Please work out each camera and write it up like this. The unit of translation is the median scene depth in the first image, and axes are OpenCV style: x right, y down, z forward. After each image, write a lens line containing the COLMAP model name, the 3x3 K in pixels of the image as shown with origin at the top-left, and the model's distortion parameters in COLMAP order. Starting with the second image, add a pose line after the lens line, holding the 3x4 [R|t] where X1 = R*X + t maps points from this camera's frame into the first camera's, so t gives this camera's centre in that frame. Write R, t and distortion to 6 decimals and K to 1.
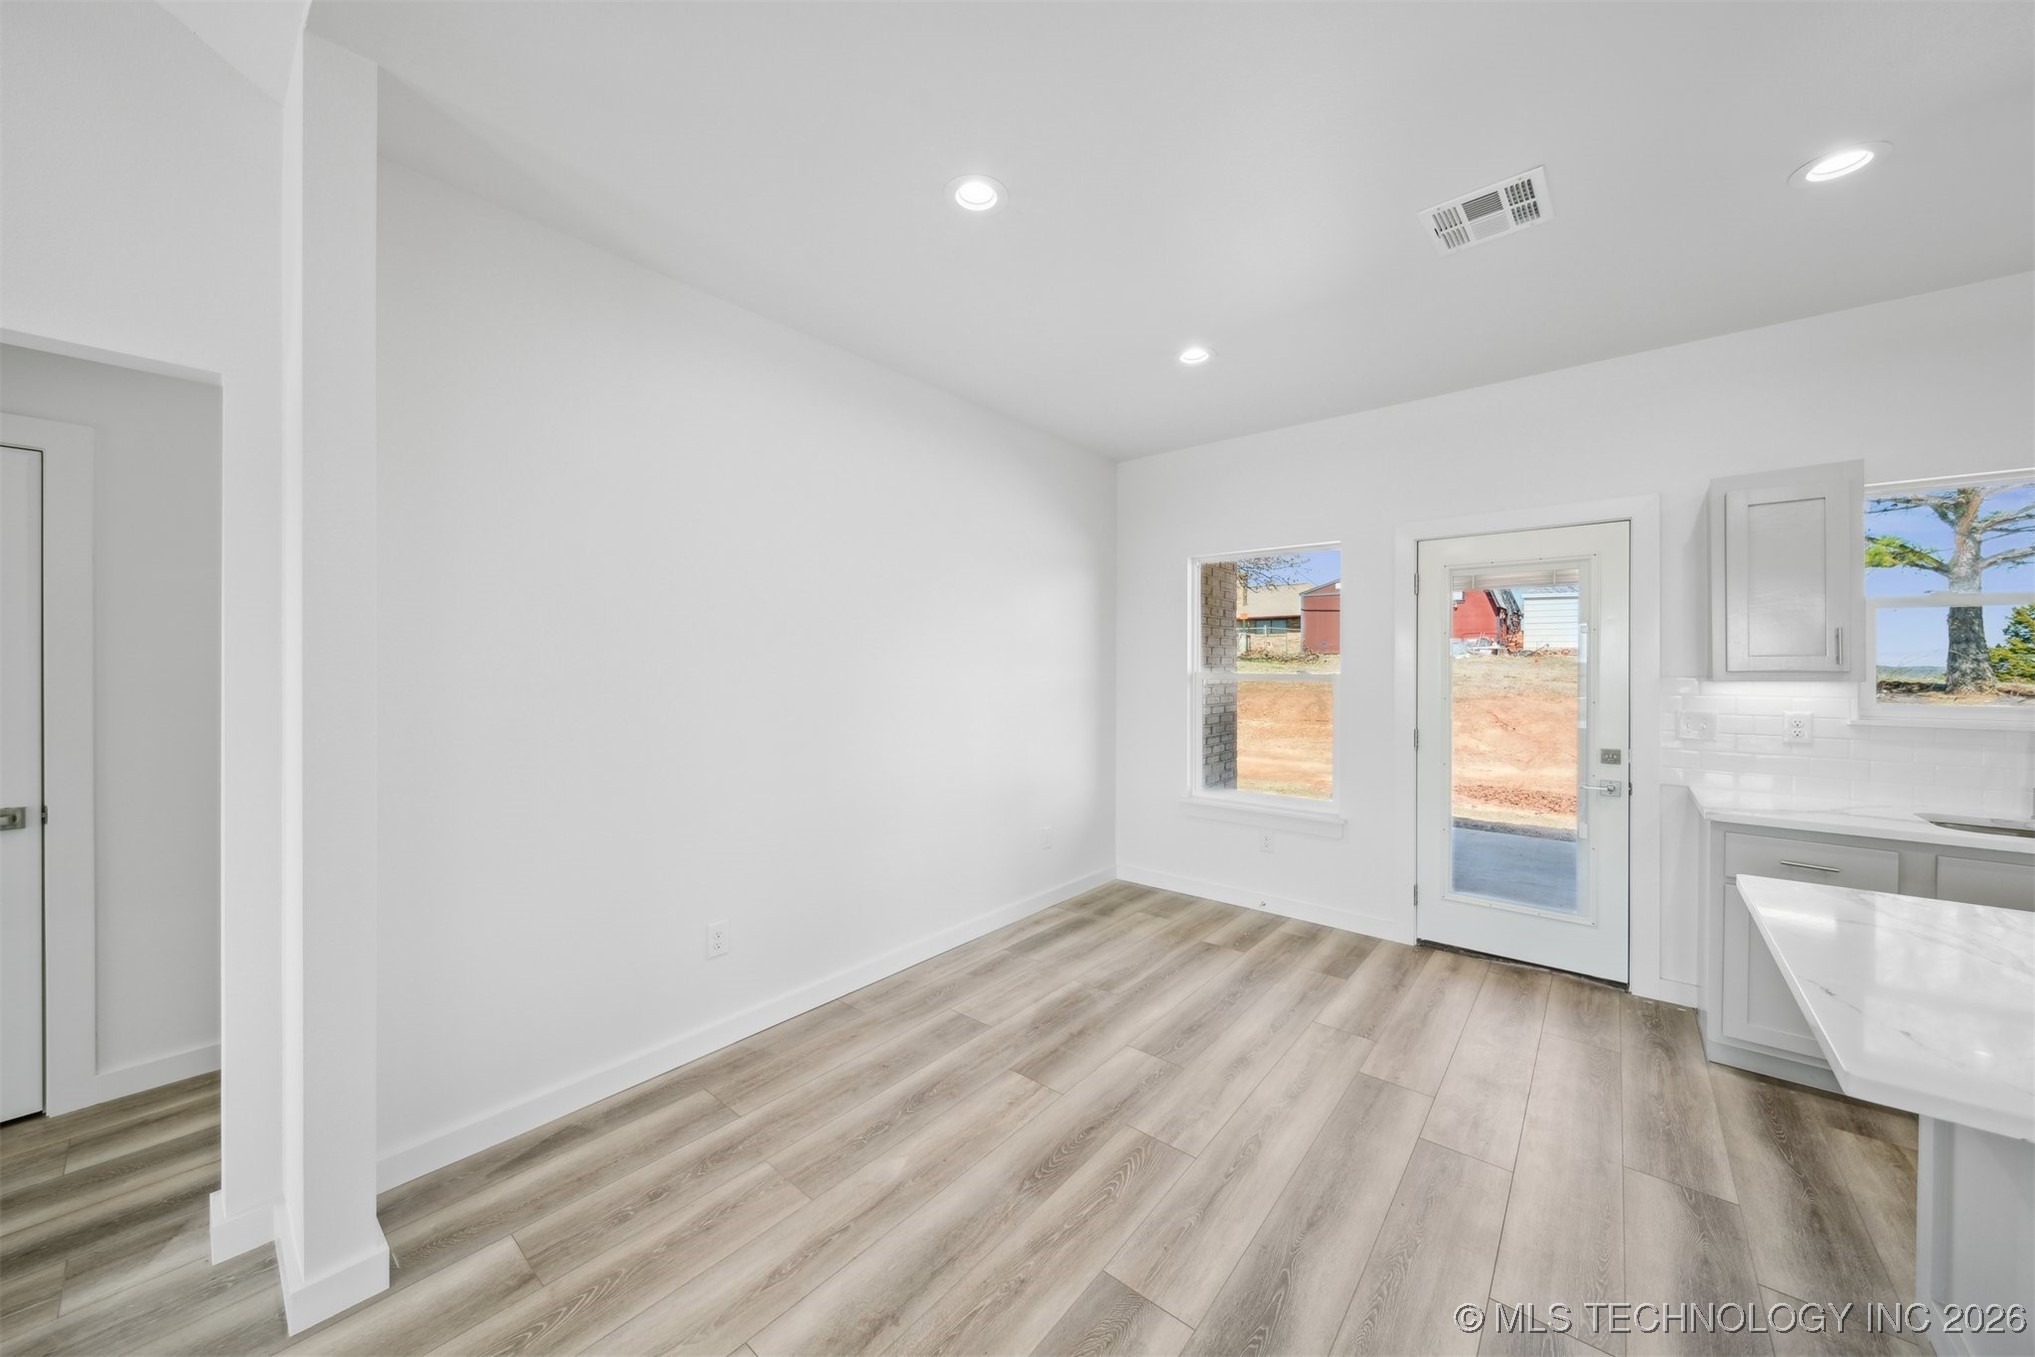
lens RADIAL K [[714.0, 0, 1001.2], [0, 714.0, 669.4], [0, 0, 1]] dist [0.001162, -0.001414]
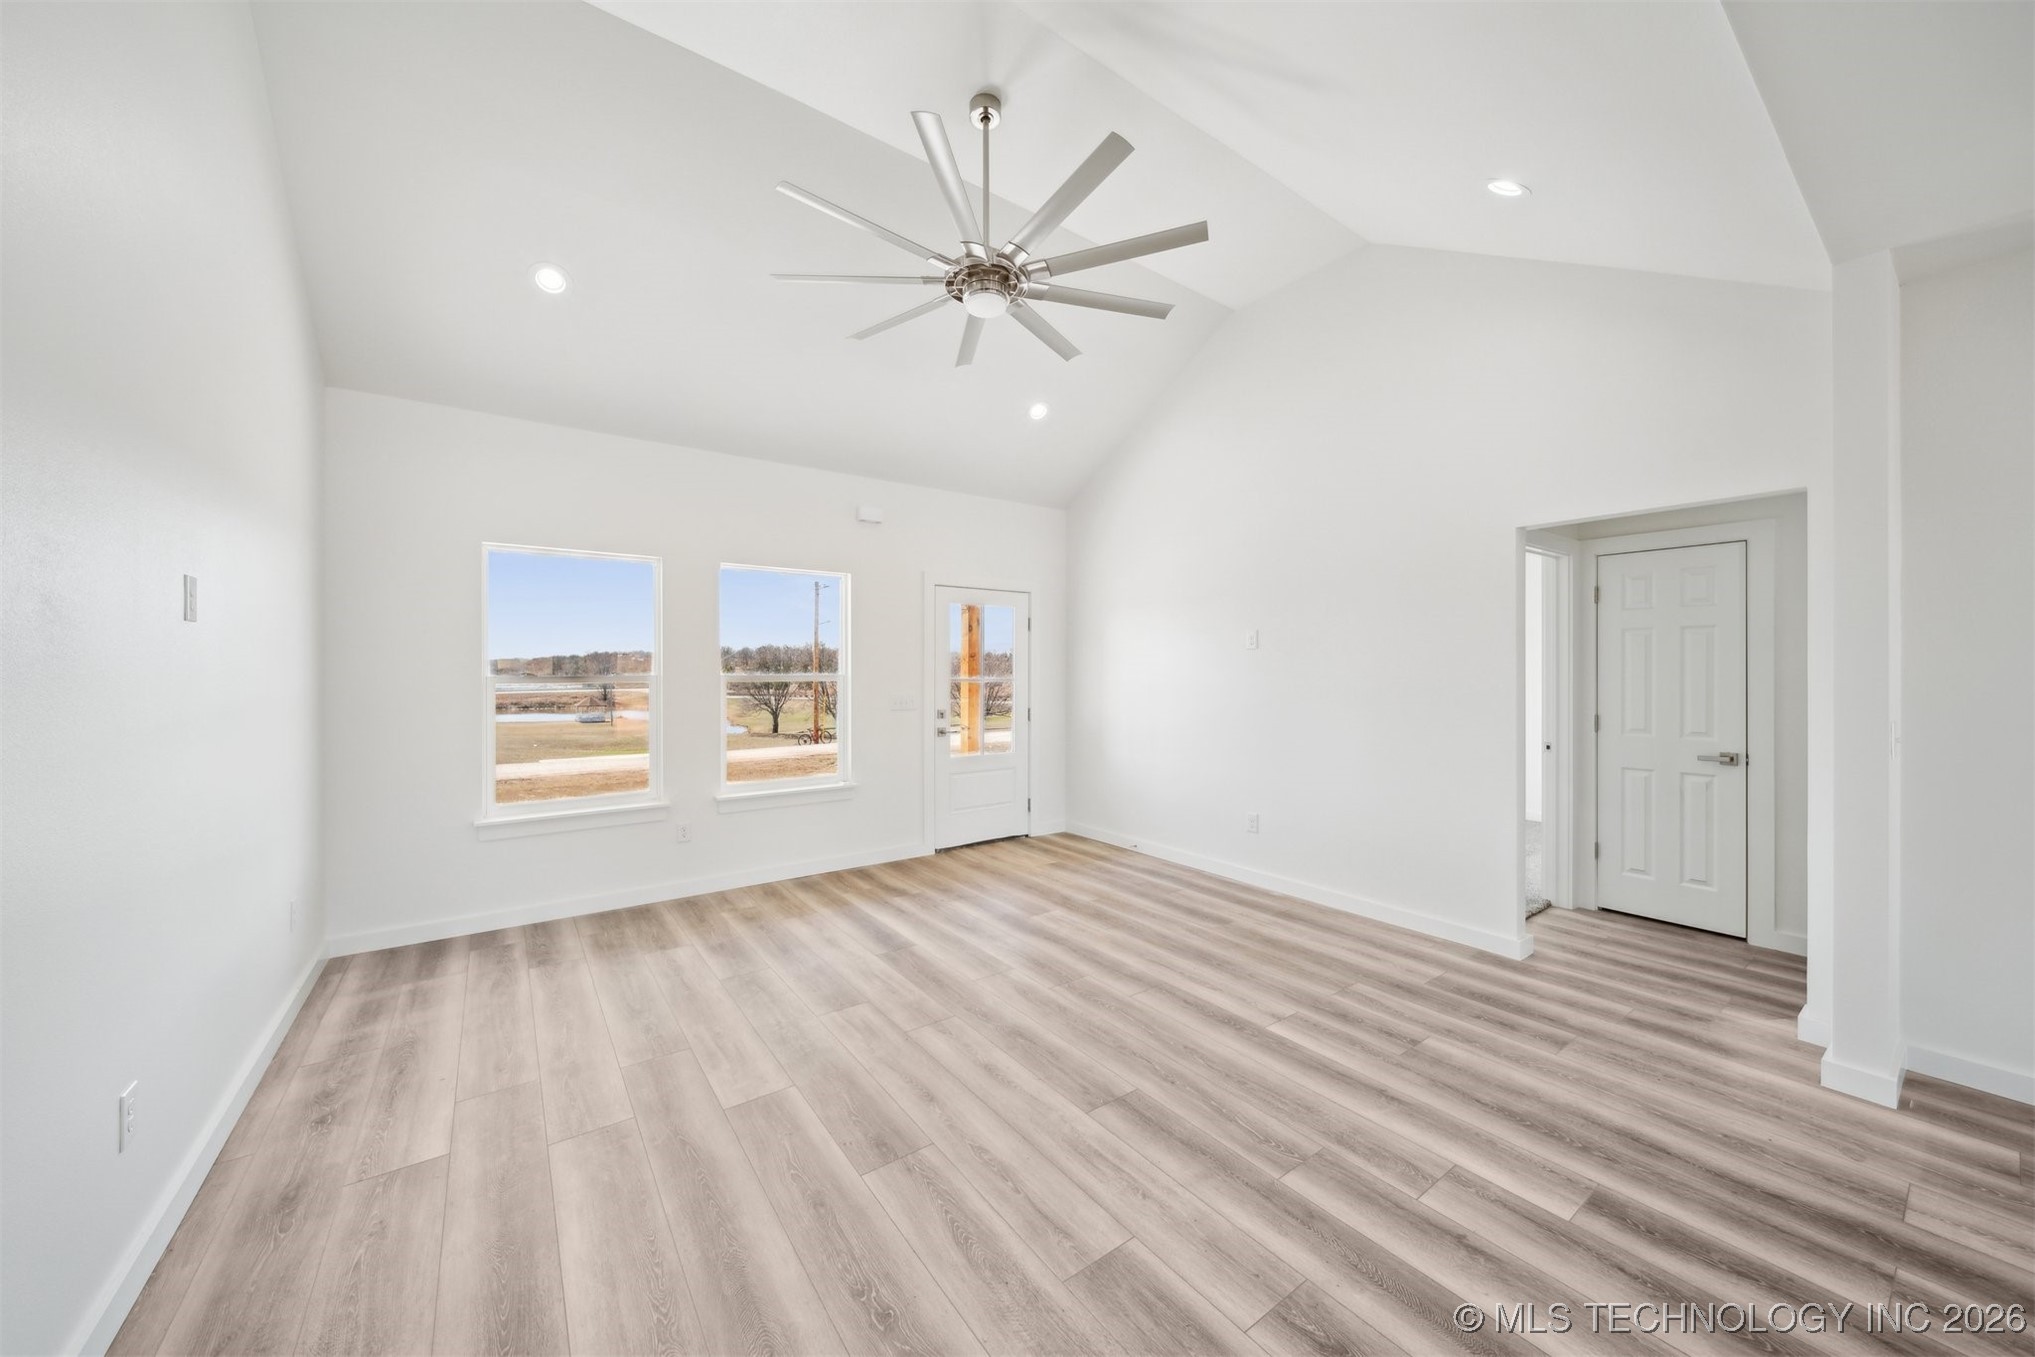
lens RADIAL K [[714.0, 0, 997.0], [0, 714.0, 652.5], [0, 0, 1]] dist [0.001162, -0.001414]
pose [[-0.247088, -0.024547, -0.968682, 0.498562], [-0.004908, 0.999698, -0.024081, 0.004528], [0.968981, -0.001196, -0.247134, -0.195292]]
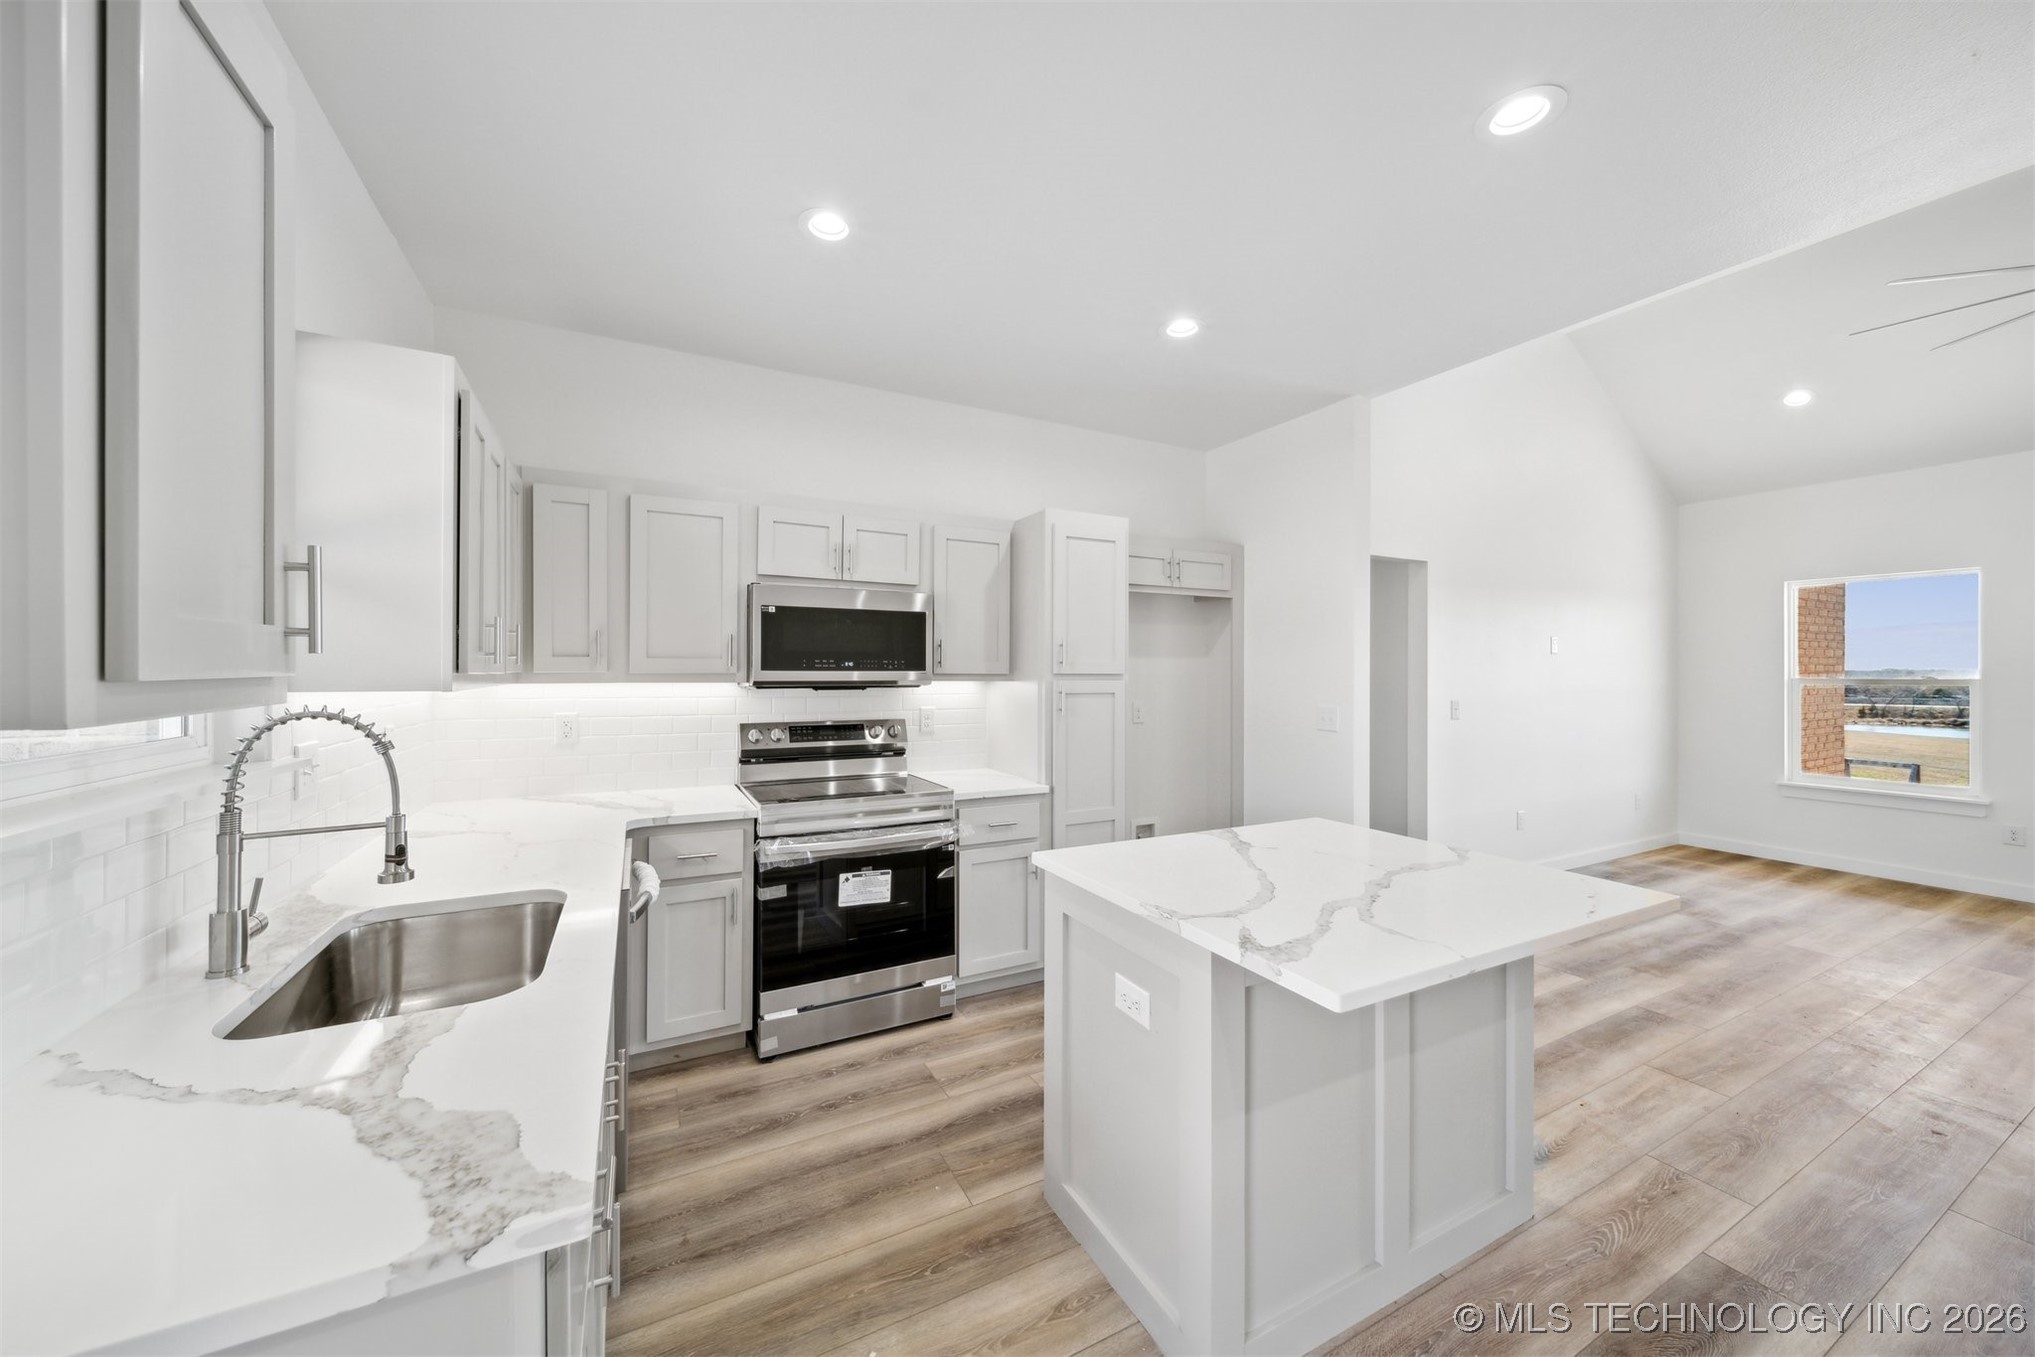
lens RADIAL K [[714.0, 0, 999.4], [0, 714.0, 673.2], [0, 0, 1]] dist [0.001162, -0.001414]
pose [[-0.923377, -0.005480, 0.383855, 0.599545], [-0.002934, 0.999970, 0.007216, -0.001896], [-0.383883, 0.005537, -0.923365, 0.951472]]
